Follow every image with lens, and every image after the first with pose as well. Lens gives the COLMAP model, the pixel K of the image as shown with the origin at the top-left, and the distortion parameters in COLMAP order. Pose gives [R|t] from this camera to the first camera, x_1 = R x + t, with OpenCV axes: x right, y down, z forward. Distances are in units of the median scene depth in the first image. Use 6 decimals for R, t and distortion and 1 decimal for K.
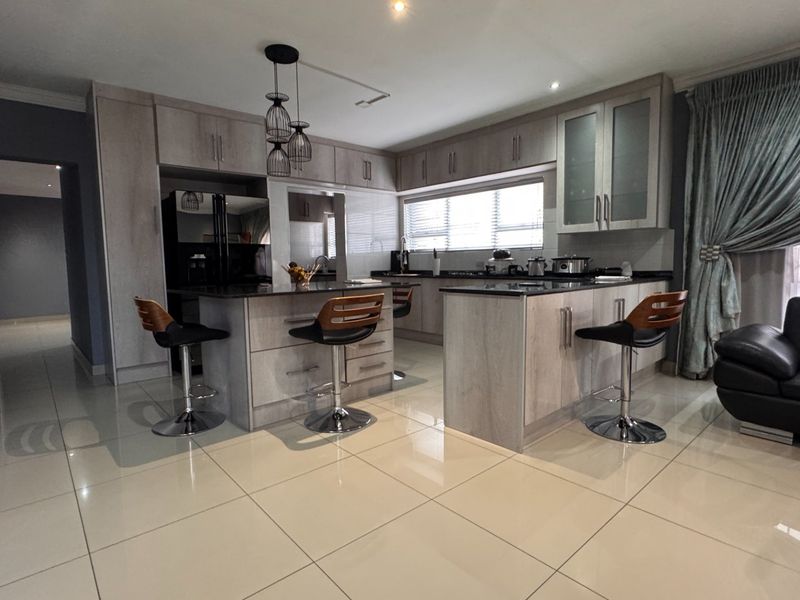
lens RADIAL K [[428.7, 0, 396.5], [0, 428.7, 299.6], [0, 0, 1]] dist [0.000893, -0.000469]
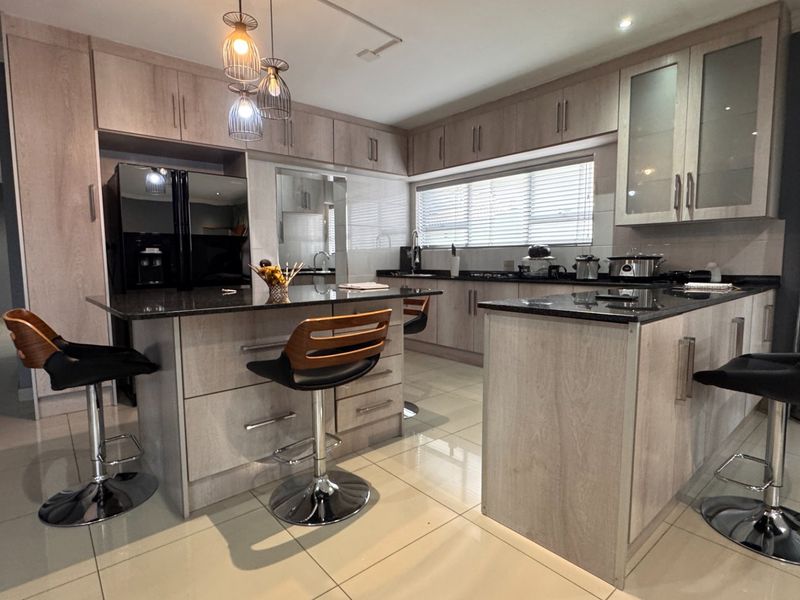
lens RADIAL K [[428.7, 0, 396.5], [0, 428.7, 299.6], [0, 0, 1]] dist [0.000893, -0.000469]
pose [[0.999787, 0.010581, -0.017709, -0.007127], [-0.010463, 0.999922, 0.006760, -0.023379], [0.017779, -0.006573, 0.999820, 0.242776]]
